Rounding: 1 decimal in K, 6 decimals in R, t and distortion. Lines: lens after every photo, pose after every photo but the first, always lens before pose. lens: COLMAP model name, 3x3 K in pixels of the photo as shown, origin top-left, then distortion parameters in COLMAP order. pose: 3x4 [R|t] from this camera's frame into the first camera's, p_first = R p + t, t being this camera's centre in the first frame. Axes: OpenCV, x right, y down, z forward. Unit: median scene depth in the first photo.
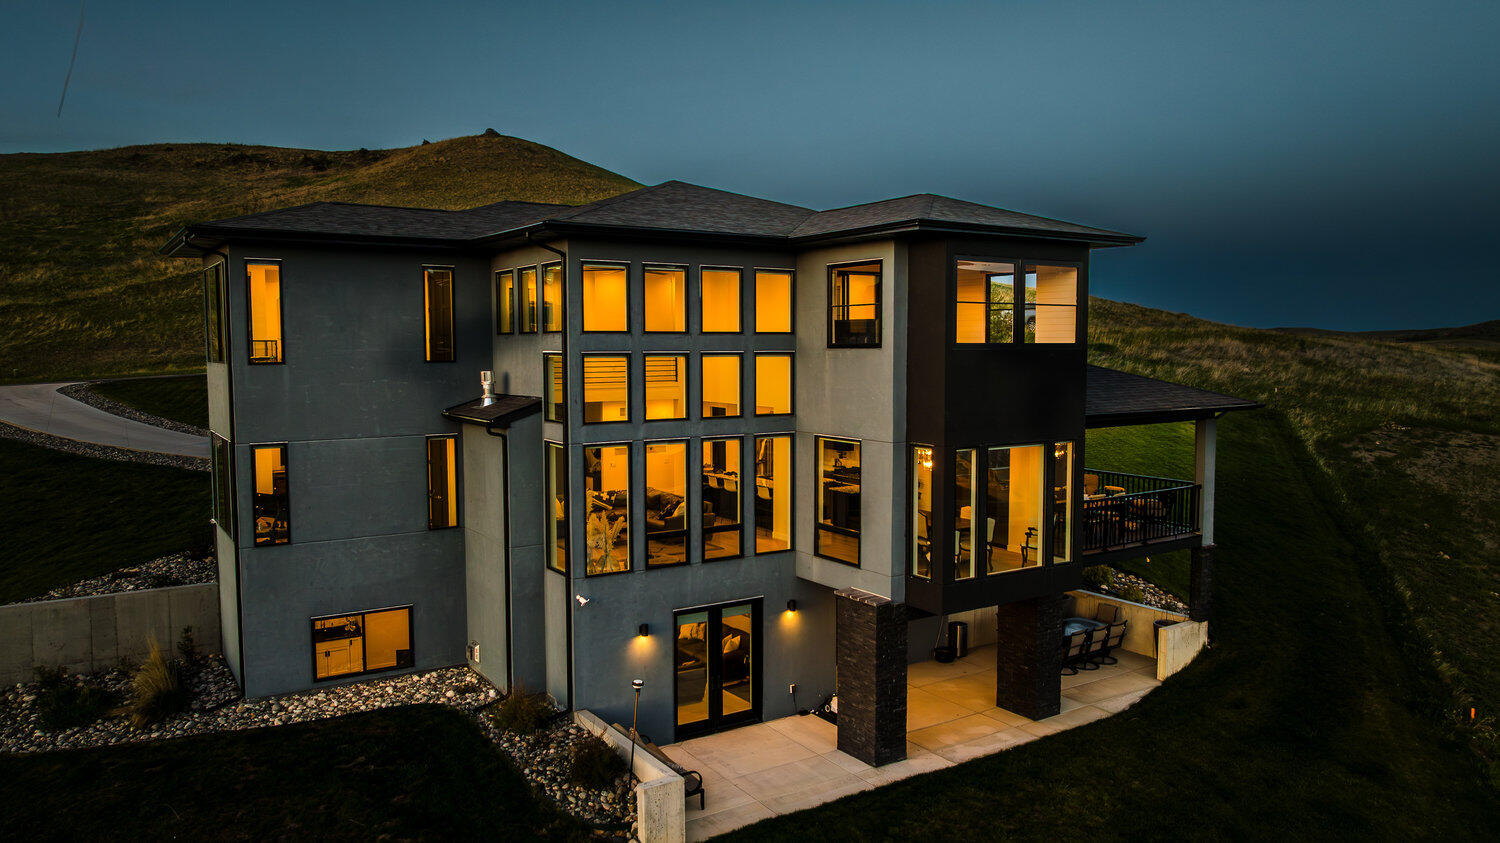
lens RADIAL K [[1051.8, 0, 750.0], [0, 1051.8, 421.5], [0, 0, 1]] dist [-0.061286, 0.082657]
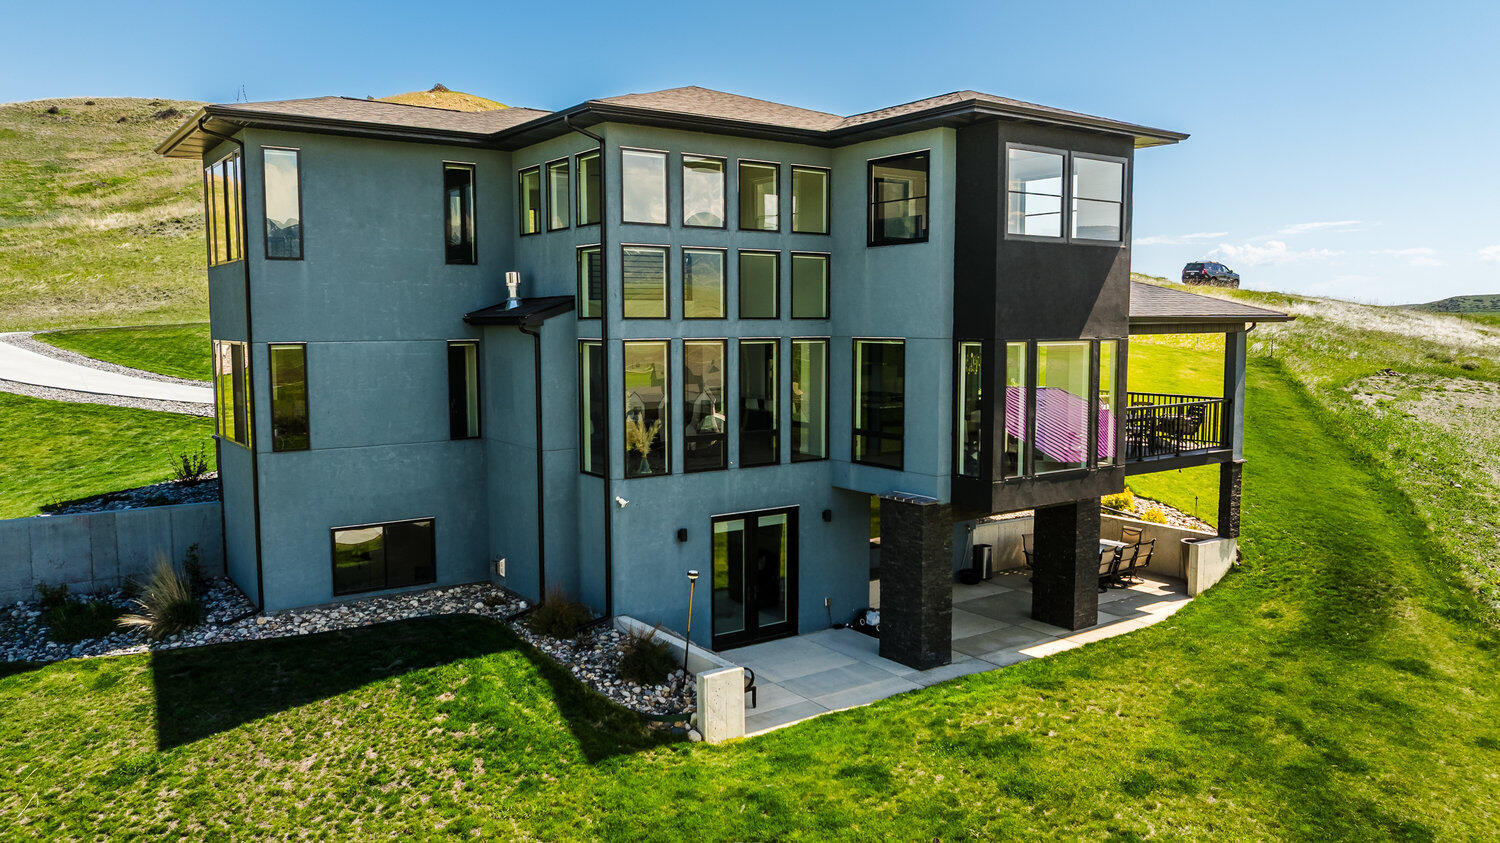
lens RADIAL K [[1093.8, 0, 750.0], [0, 1093.8, 421.5], [0, 0, 1]] dist [-0.049067, 0.063440]
pose [[0.999154, -0.004587, 0.040866, -0.078218], [0.003808, 0.999810, 0.019103, 0.073466], [-0.040946, -0.018931, 0.998982, -0.010349]]
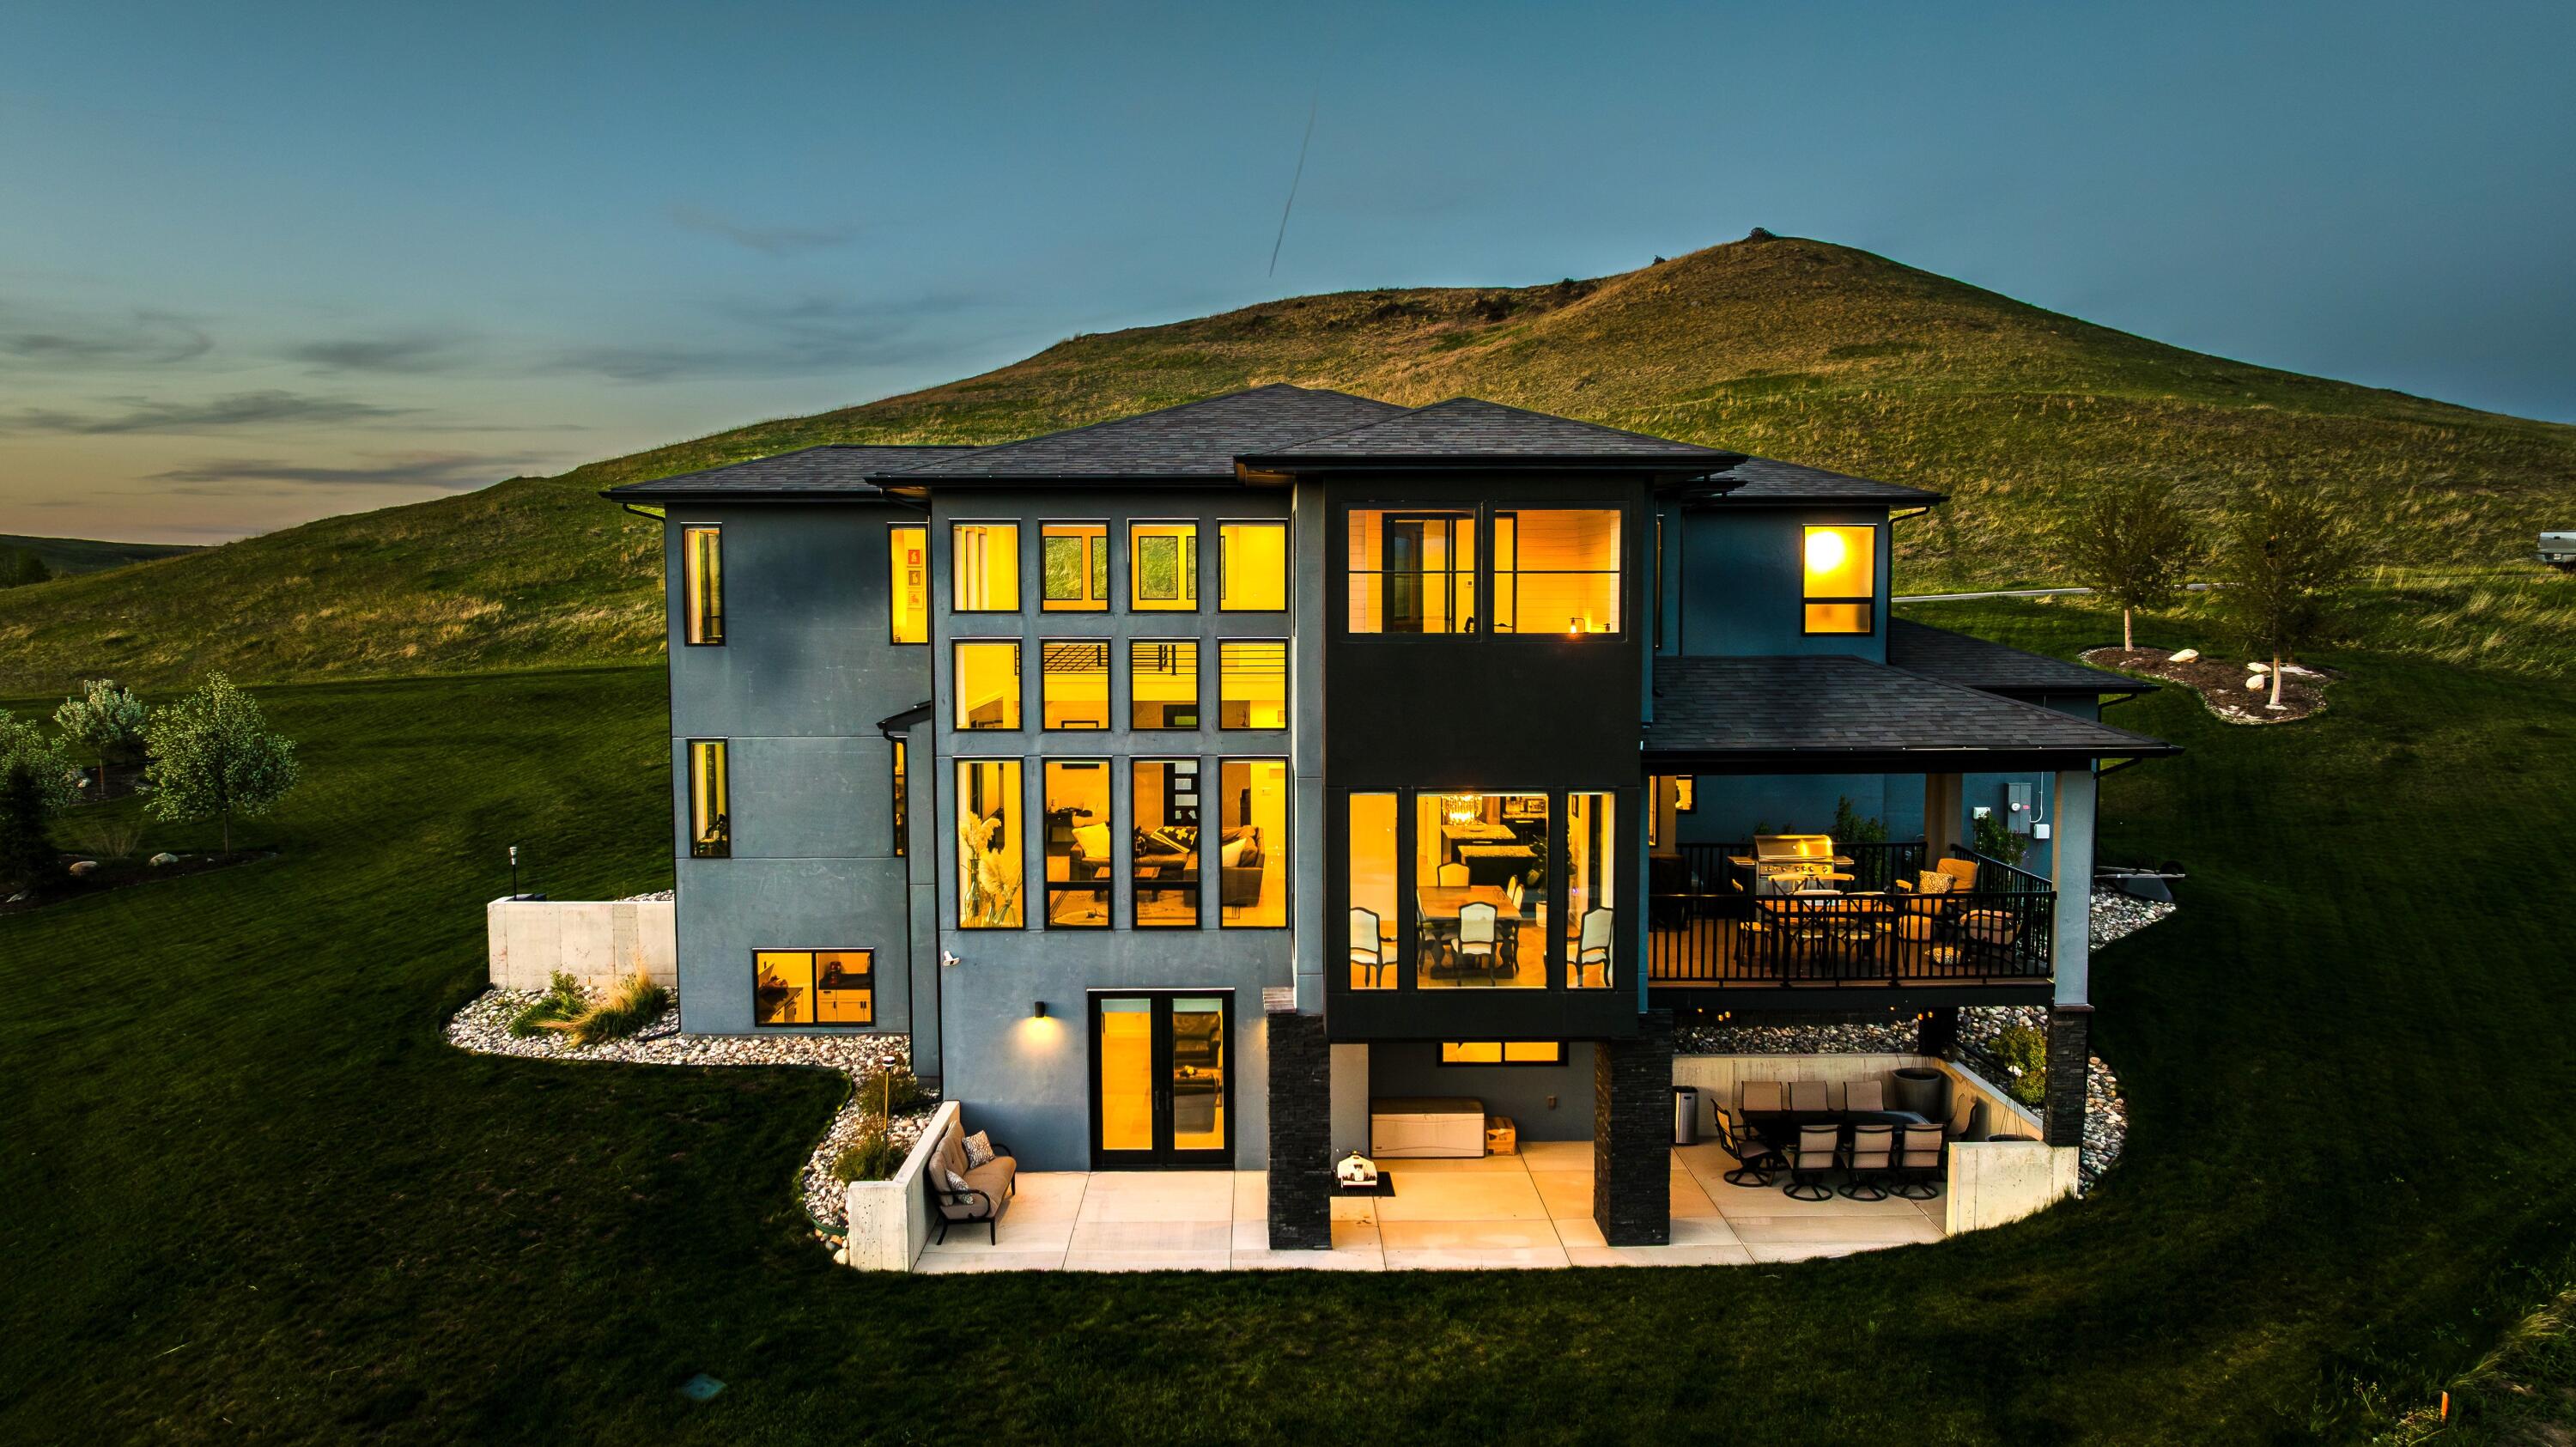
lens RADIAL K [[1785.6, 0, 1291.7], [0, 1785.6, 754.8], [0, 0, 1]] dist [-0.006368, -0.002703]
pose [[0.848549, 0.048985, -0.526844, 0.702062], [-0.038771, 0.998785, 0.030421, -0.028076], [0.527694, -0.005387, 0.849417, 0.013074]]
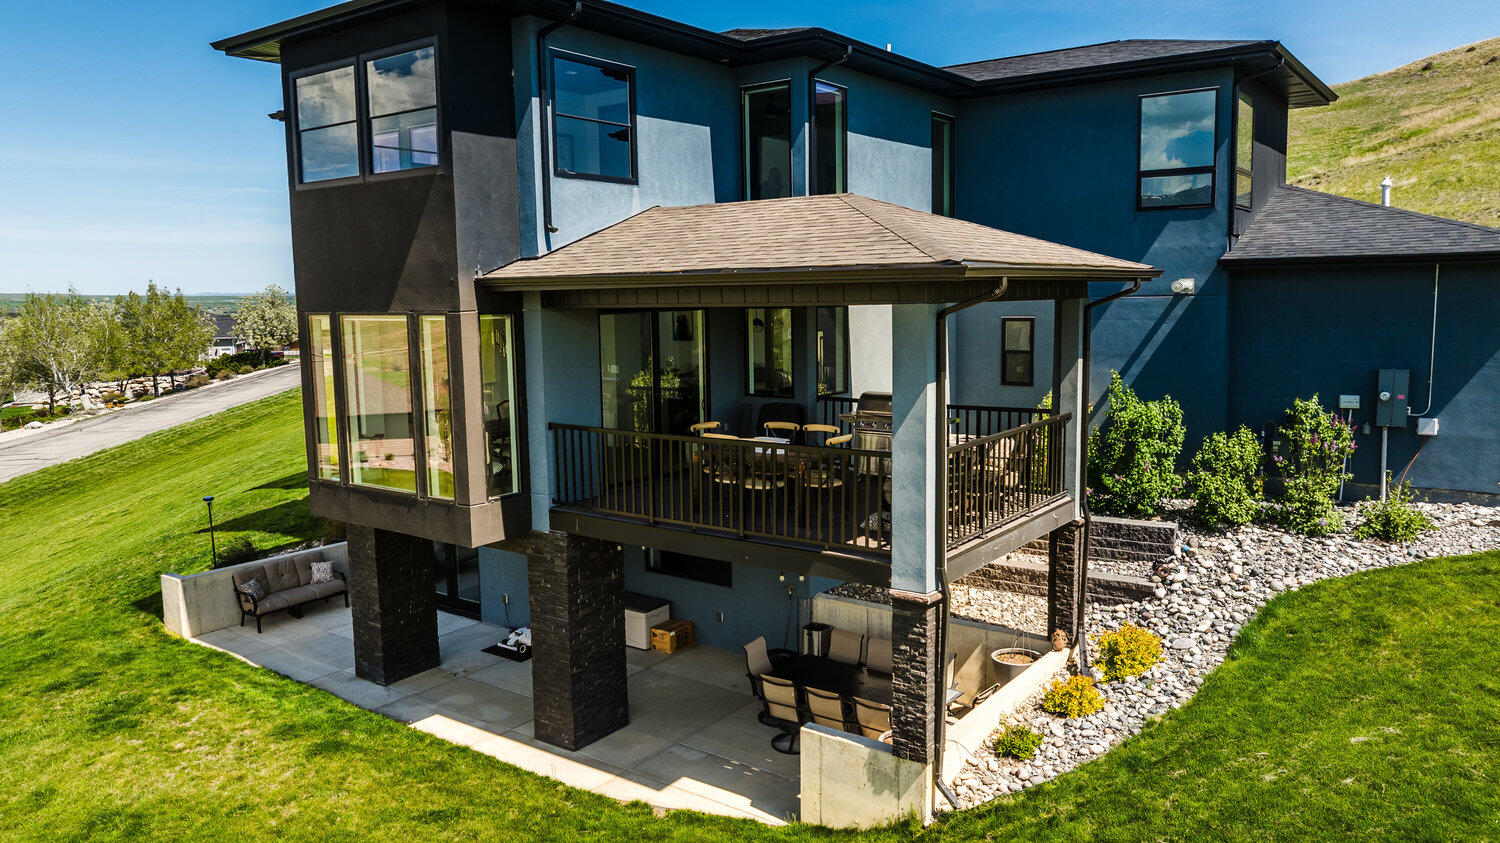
lens RADIAL K [[1063.7, 0, 750.0], [0, 1063.7, 421.5], [0, 0, 1]] dist [-0.115955, 0.155829]
pose [[0.358246, 0.114391, -0.926593, 0.999150], [-0.055020, 0.993327, 0.101357, 0.006232], [0.932005, 0.014671, 0.362149, 0.945722]]
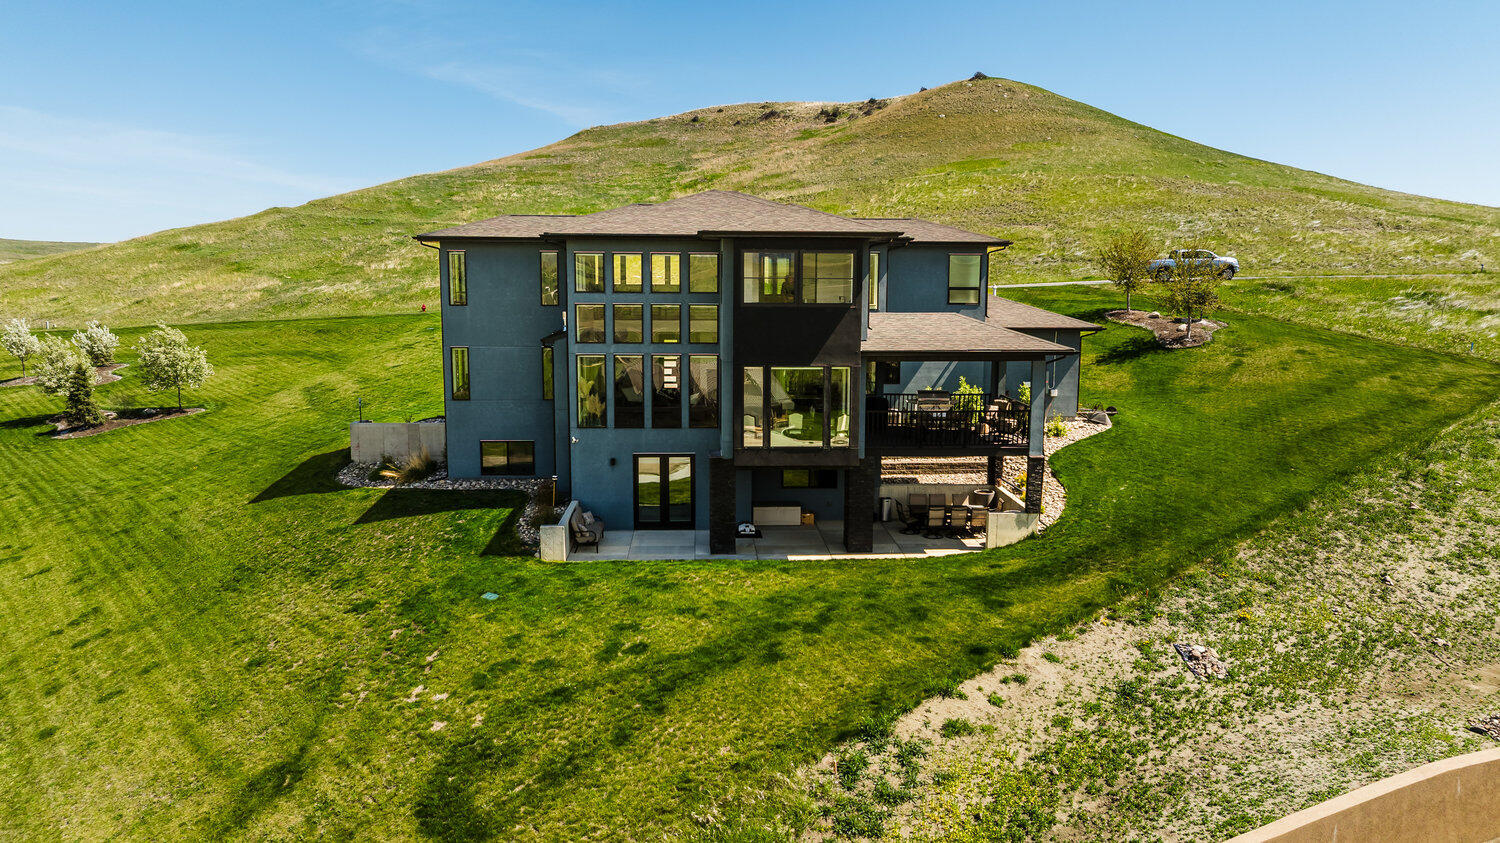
lens RADIAL K [[1039.7, 0, 752.1], [0, 1039.7, 439.7], [0, 0, 1]] dist [-0.006368, -0.002703]
pose [[0.866860, 0.086093, -0.491062, 0.945026], [-0.044759, 0.994439, 0.095333, -0.015243], [0.496539, -0.060661, 0.865892, -0.392891]]
